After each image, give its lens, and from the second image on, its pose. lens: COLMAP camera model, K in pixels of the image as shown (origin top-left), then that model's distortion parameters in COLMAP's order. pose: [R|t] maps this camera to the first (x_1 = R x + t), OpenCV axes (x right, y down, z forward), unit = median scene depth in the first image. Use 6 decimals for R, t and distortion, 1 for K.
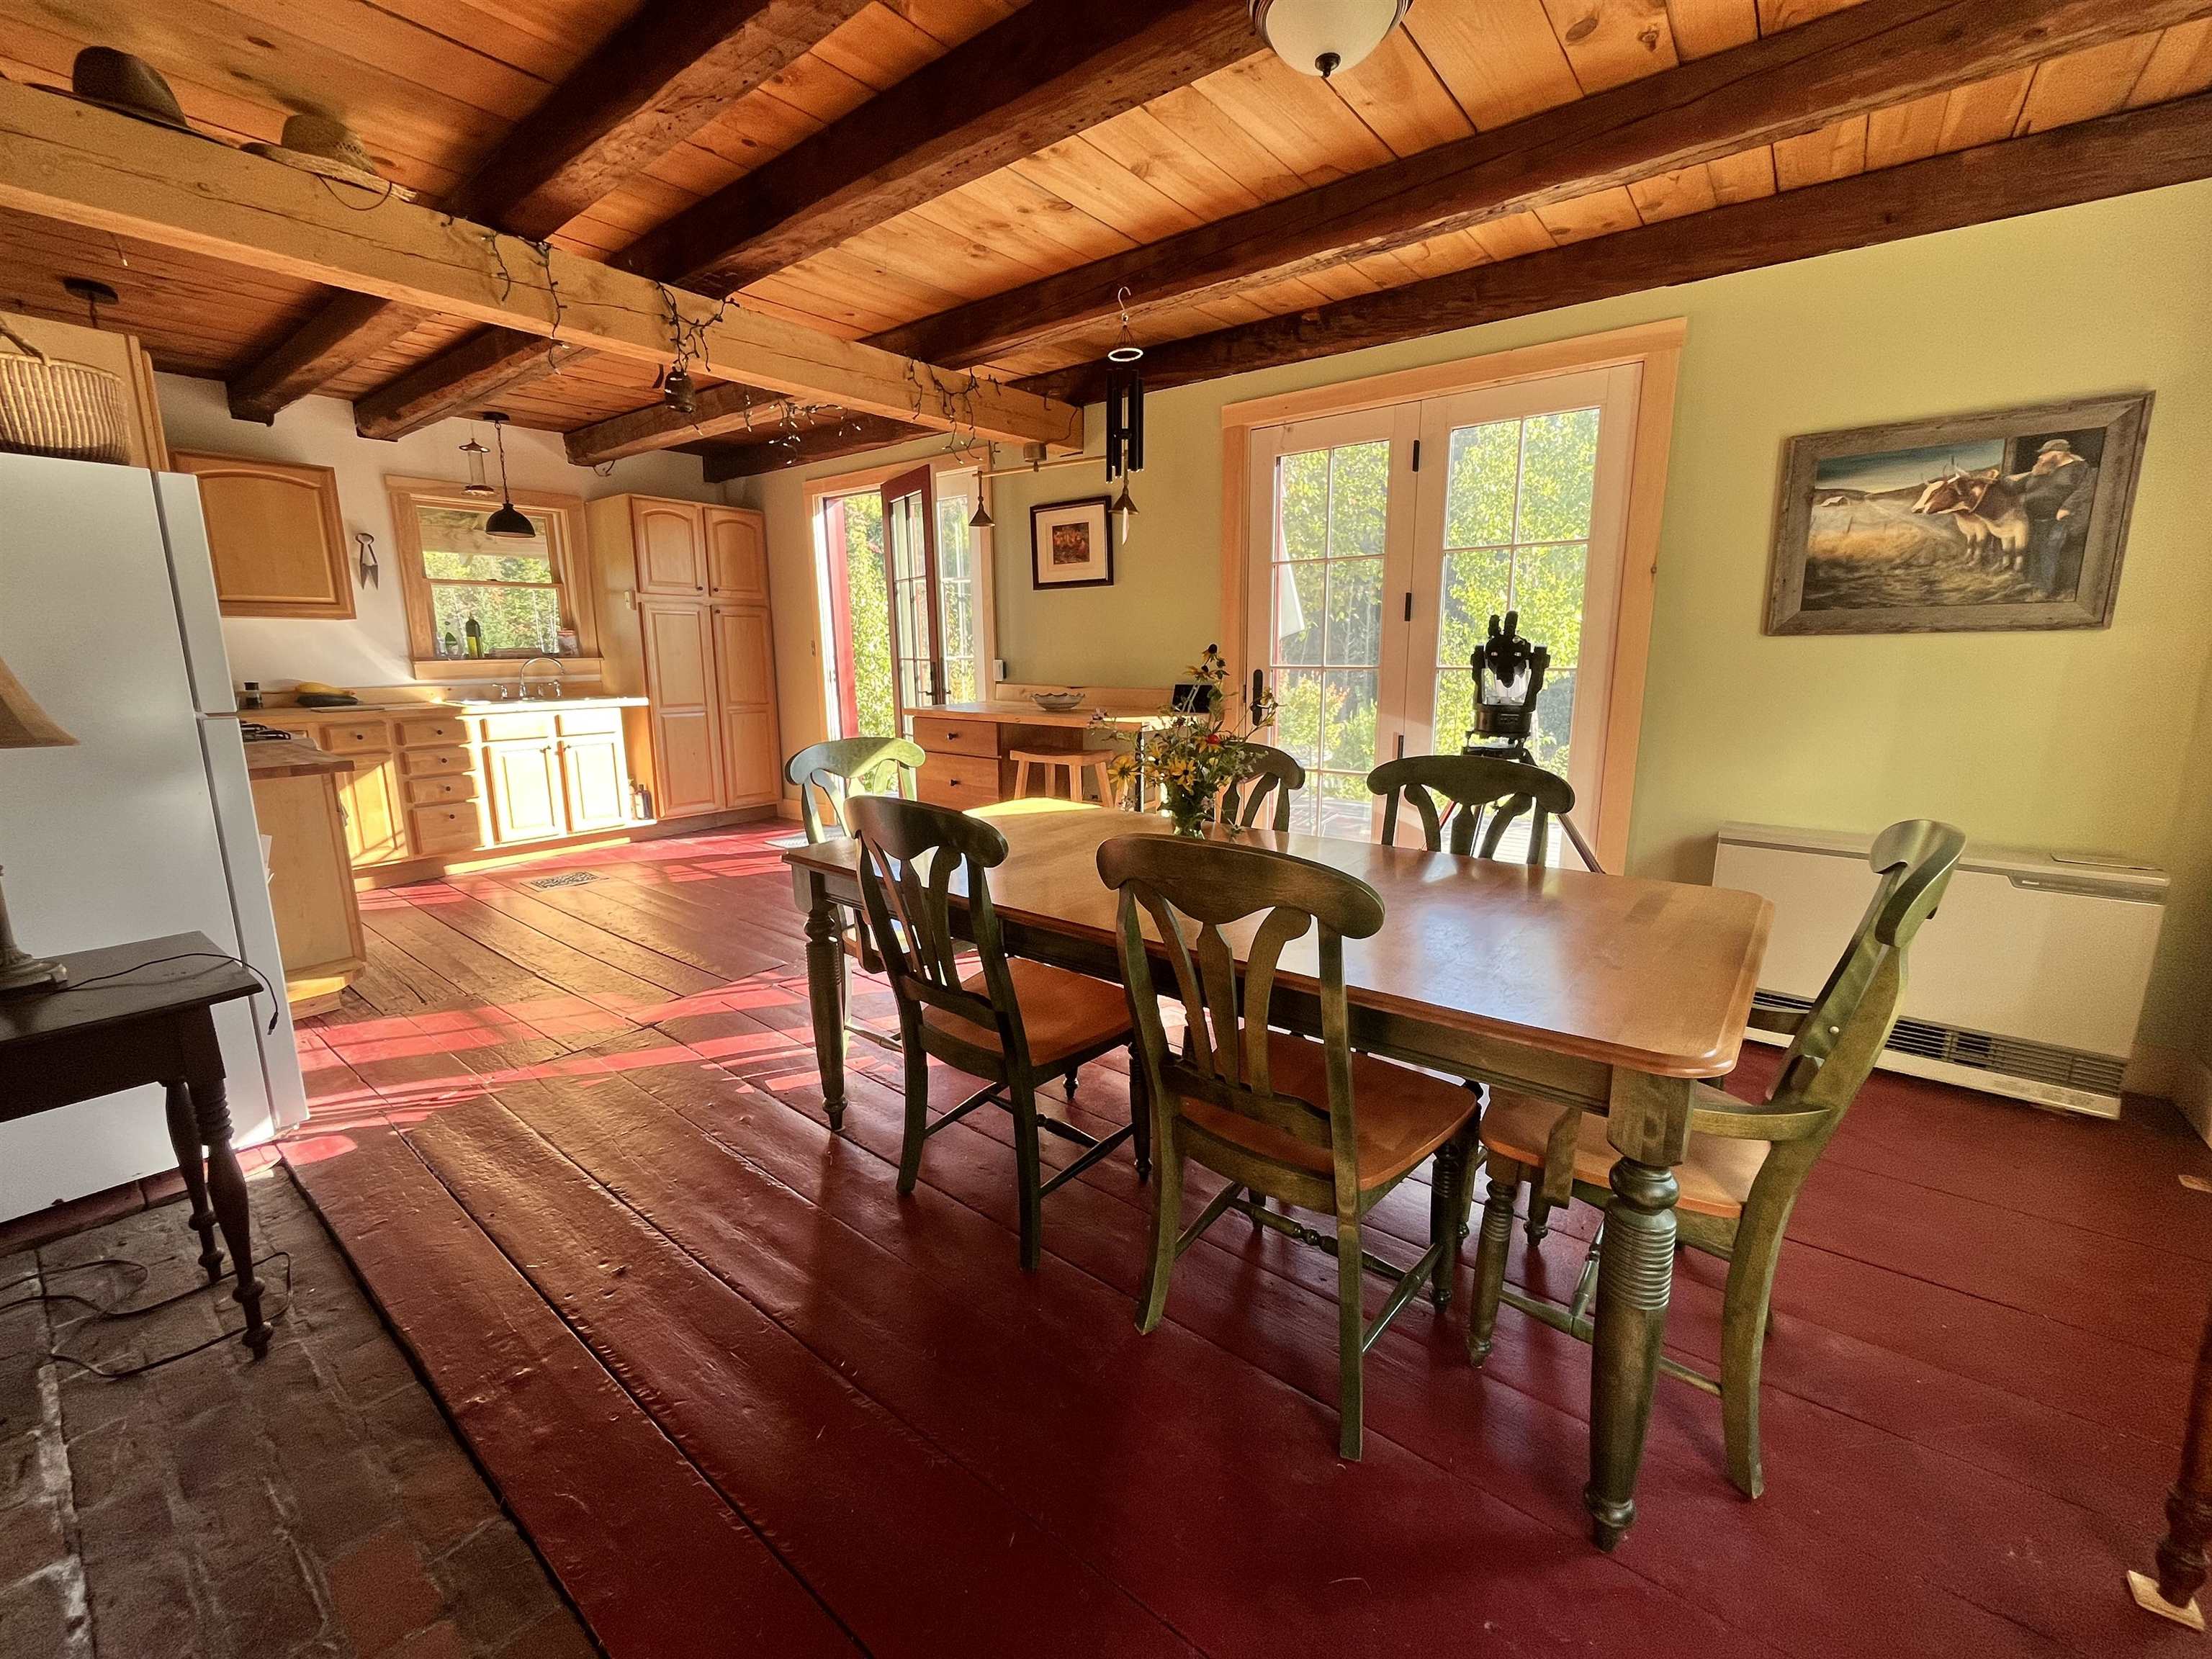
lens RADIAL K [[906.5, 0, 1107.9], [0, 906.5, 812.3], [0, 0, 1]] dist [0.001199, 0.000367]
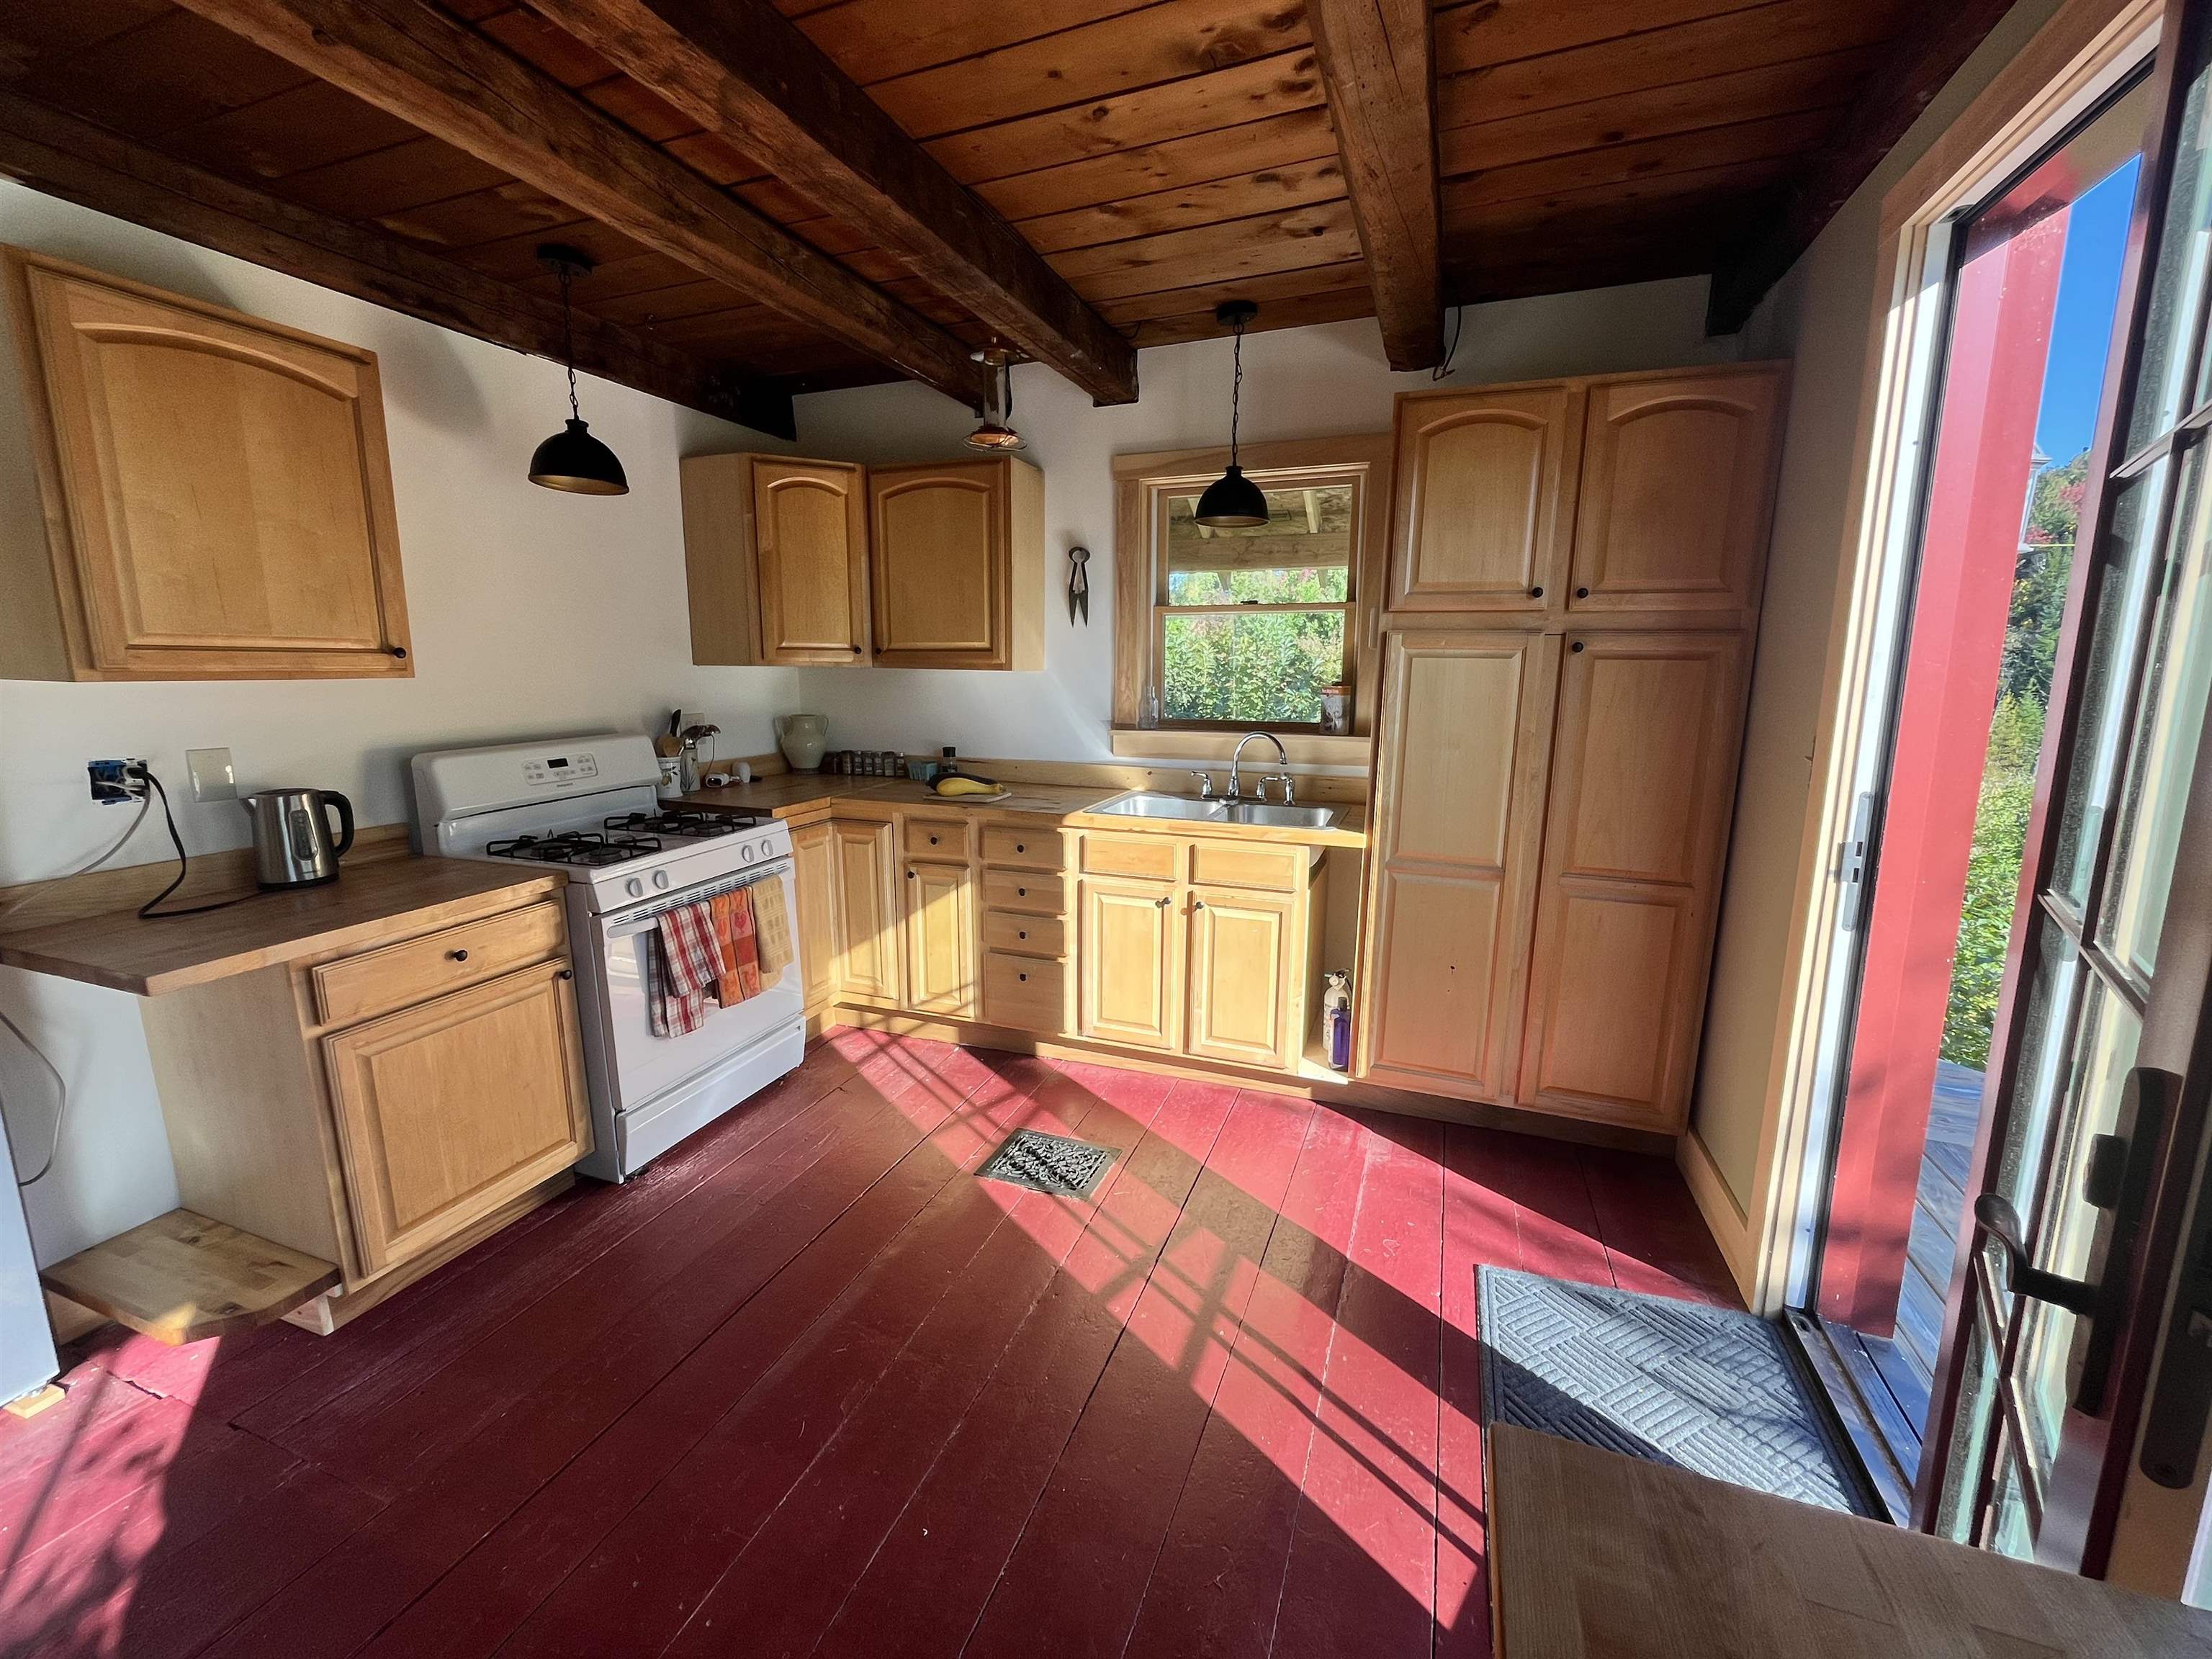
lens RADIAL K [[906.5, 0, 1099.0], [0, 906.5, 824.5], [0, 0, 1]] dist [0.001199, 0.000367]
pose [[0.291511, 0.174997, -0.940424, -0.112096], [-0.180534, 0.975521, 0.125566, -0.176291], [0.939377, 0.133175, 0.315968, 0.767609]]
